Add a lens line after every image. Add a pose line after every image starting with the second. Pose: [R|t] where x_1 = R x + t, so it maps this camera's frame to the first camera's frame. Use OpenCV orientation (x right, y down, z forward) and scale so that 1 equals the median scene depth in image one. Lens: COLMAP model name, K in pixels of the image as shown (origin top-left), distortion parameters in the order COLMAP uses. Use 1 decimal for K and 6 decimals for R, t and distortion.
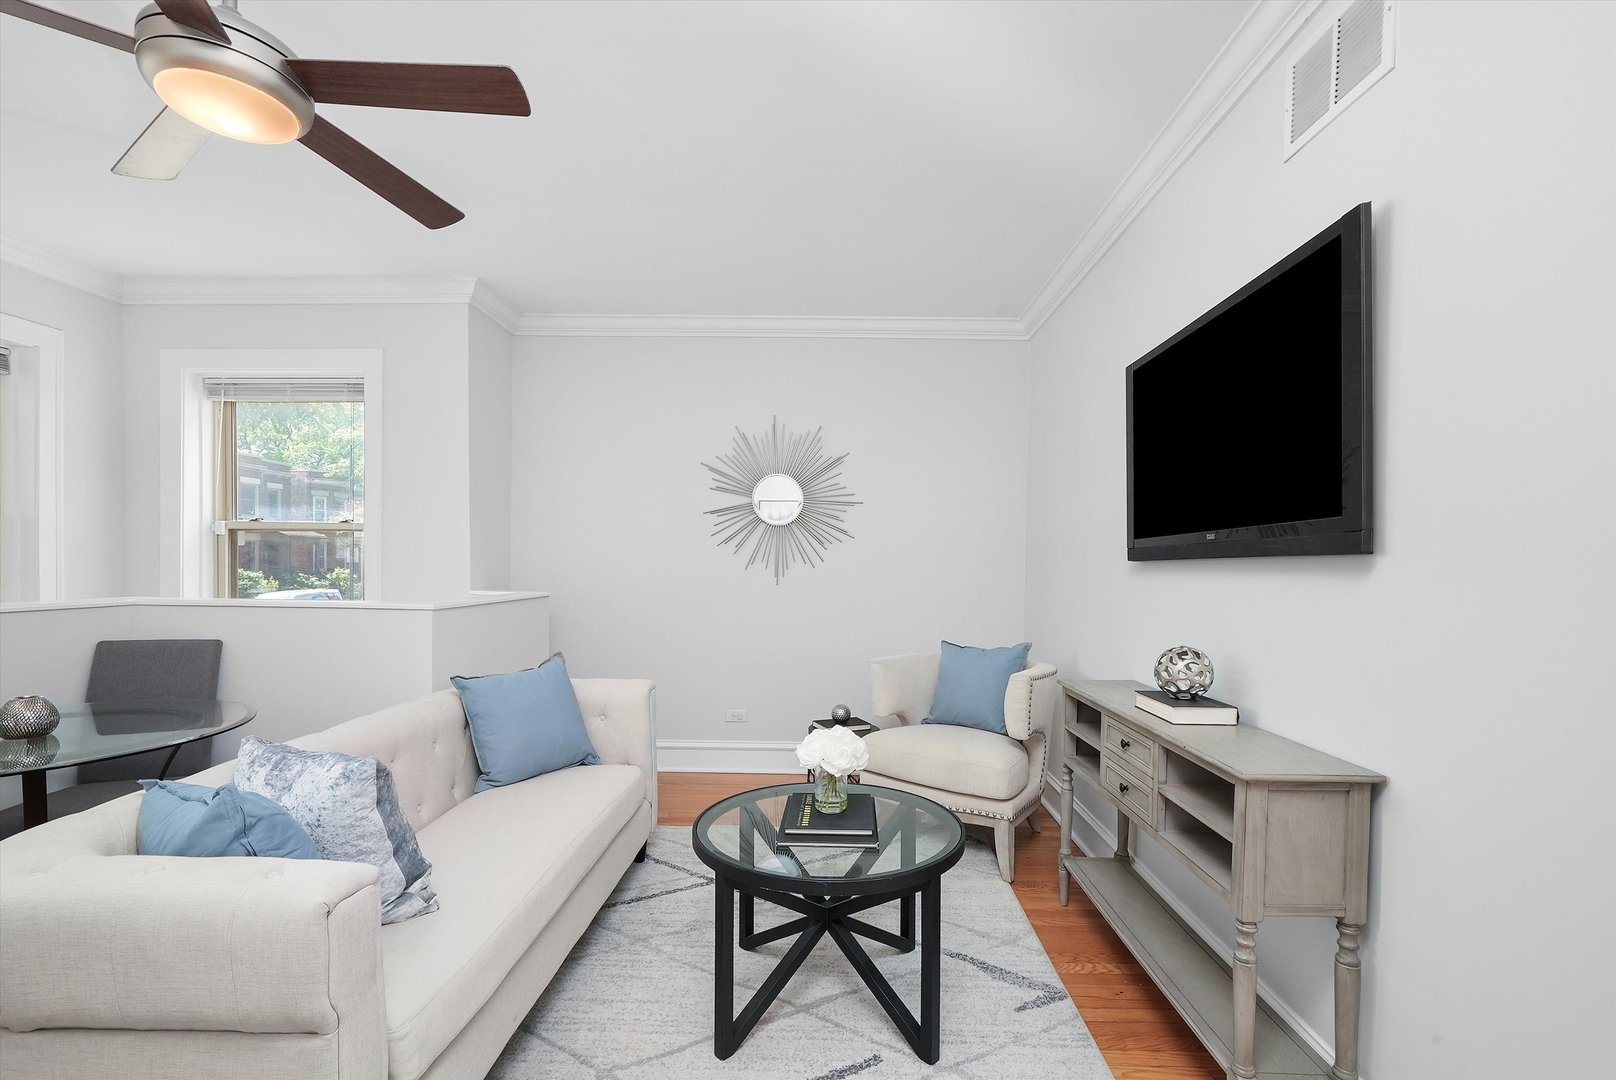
lens RADIAL K [[721.9, 0, 817.0], [0, 721.9, 572.4], [0, 0, 1]] dist [0.007679, 0.000562]
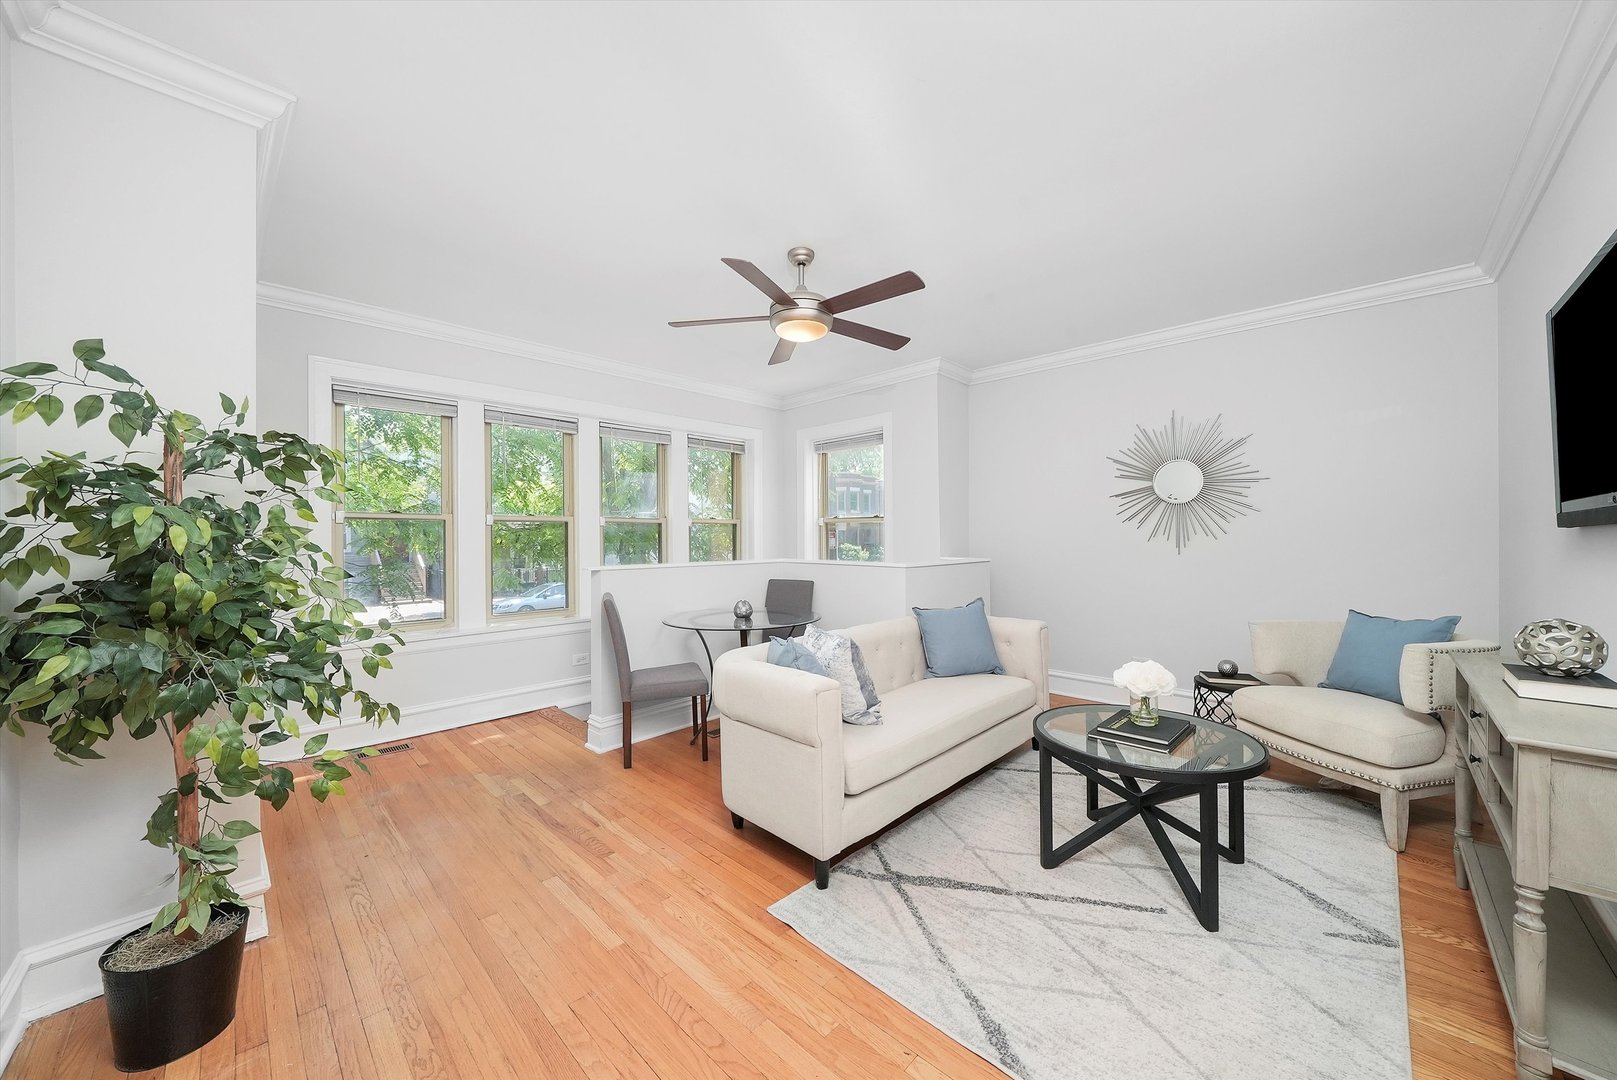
lens RADIAL K [[588.0, 0, 819.5], [0, 588.0, 532.1], [0, 0, 1]] dist [-0.001546, -0.000024]
pose [[0.743746, -0.021453, -0.668118, 0.236128], [0.006497, 0.999670, -0.024867, 0.001986], [0.668431, 0.014154, 0.743640, -0.153124]]
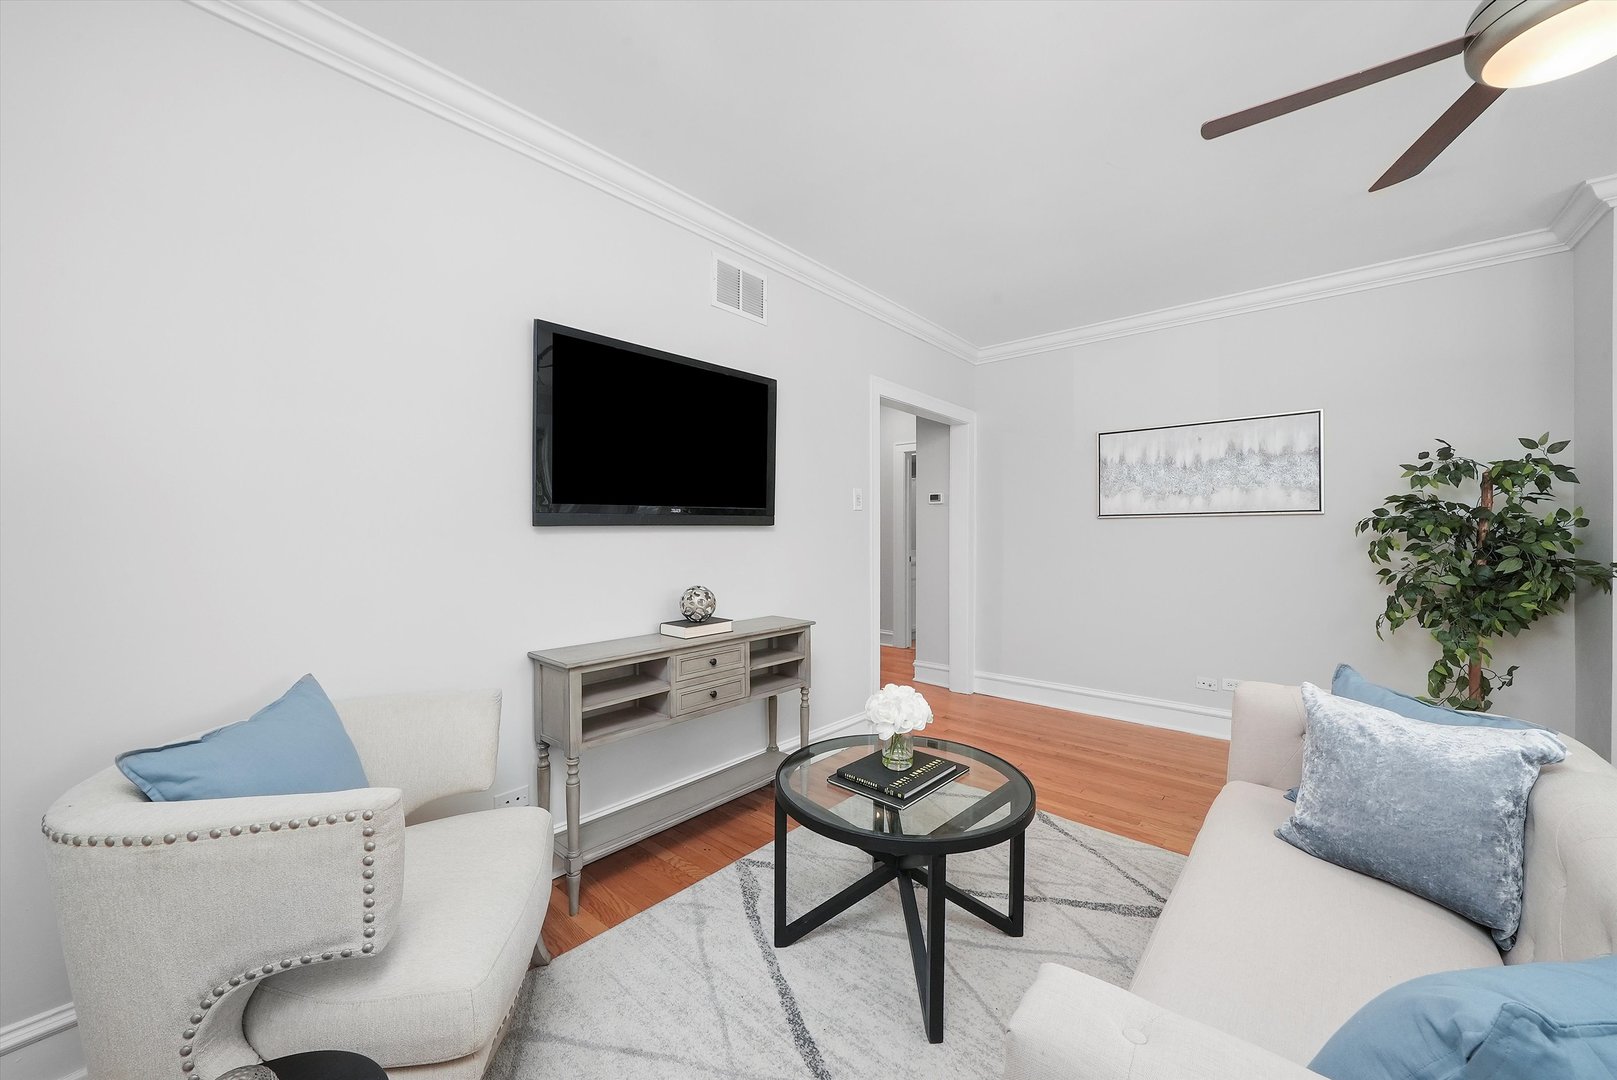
lens RADIAL K [[588.0, 0, 819.5], [0, 588.0, 532.1], [0, 0, 1]] dist [-0.001546, -0.000024]
pose [[-0.765582, -0.010612, 0.643251, -0.345323], [-0.000356, 0.999871, 0.016072, -0.020397], [-0.643338, 0.012075, -0.765487, 1.345317]]
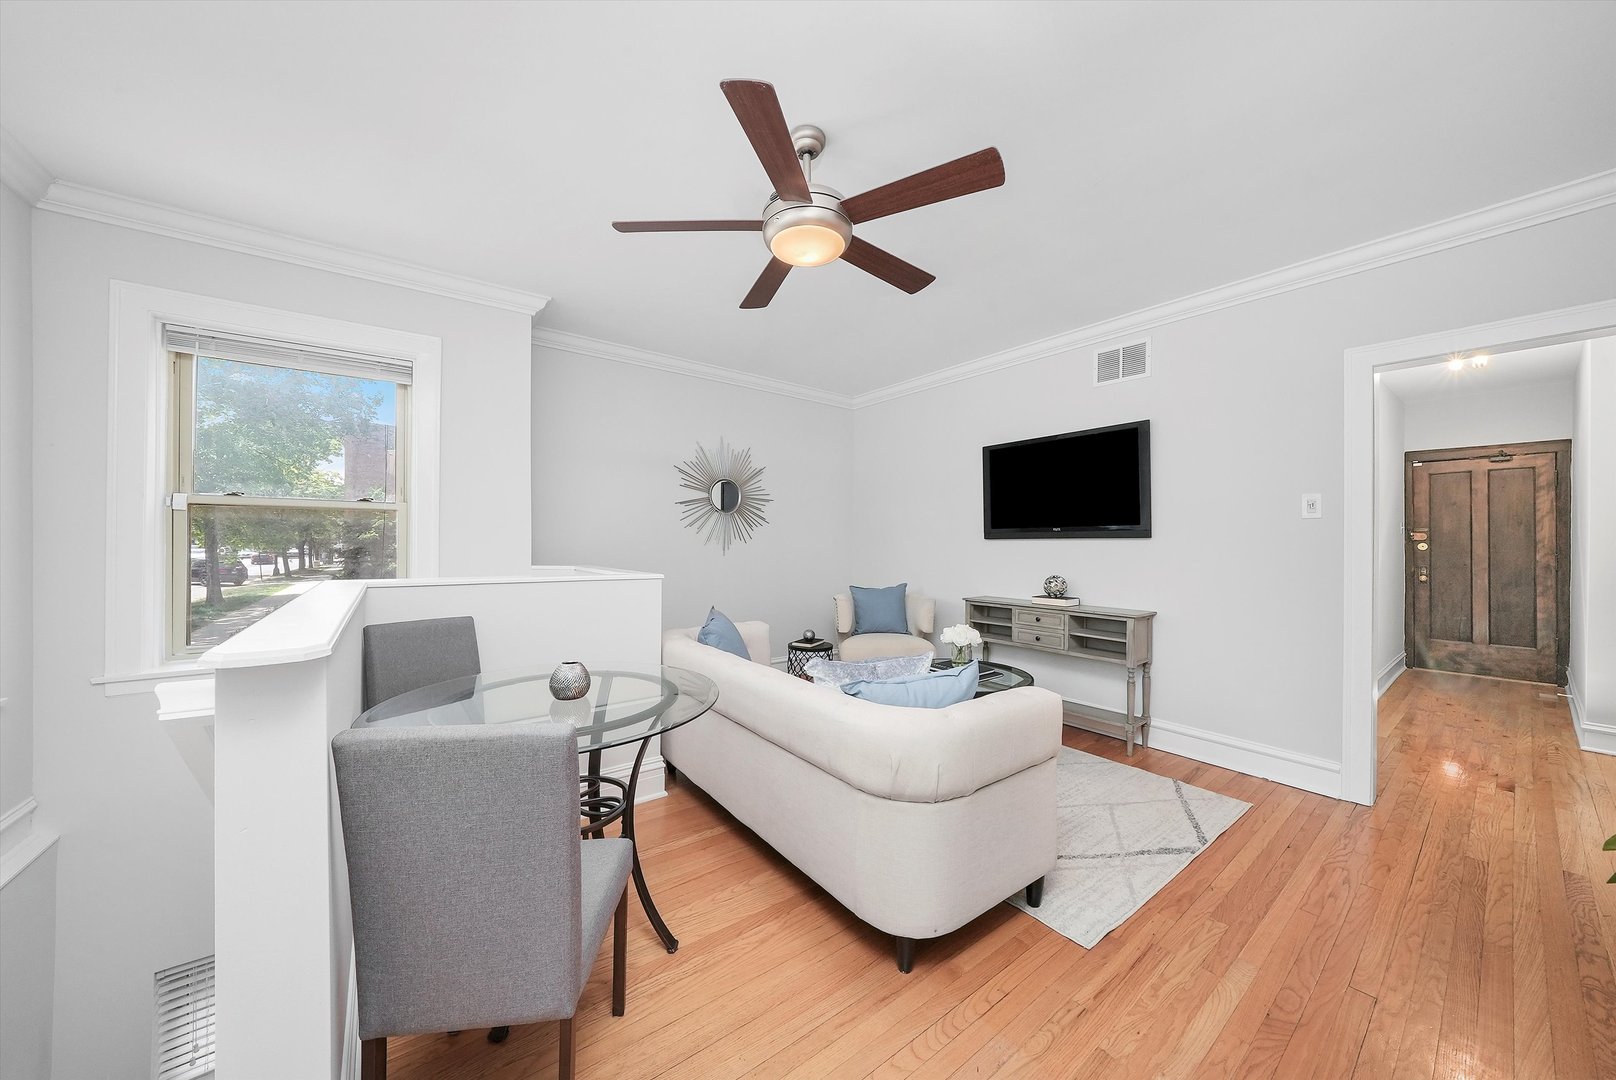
lens RADIAL K [[557.5, 0, 813.6], [0, 557.5, 538.0], [0, 0, 1]] dist [-0.001159, 0.000048]
pose [[0.773719, -0.004499, 0.633513, -0.979712], [0.010137, 0.999935, -0.005280, -0.015360], [-0.633448, 0.010507, 0.773714, 0.060214]]
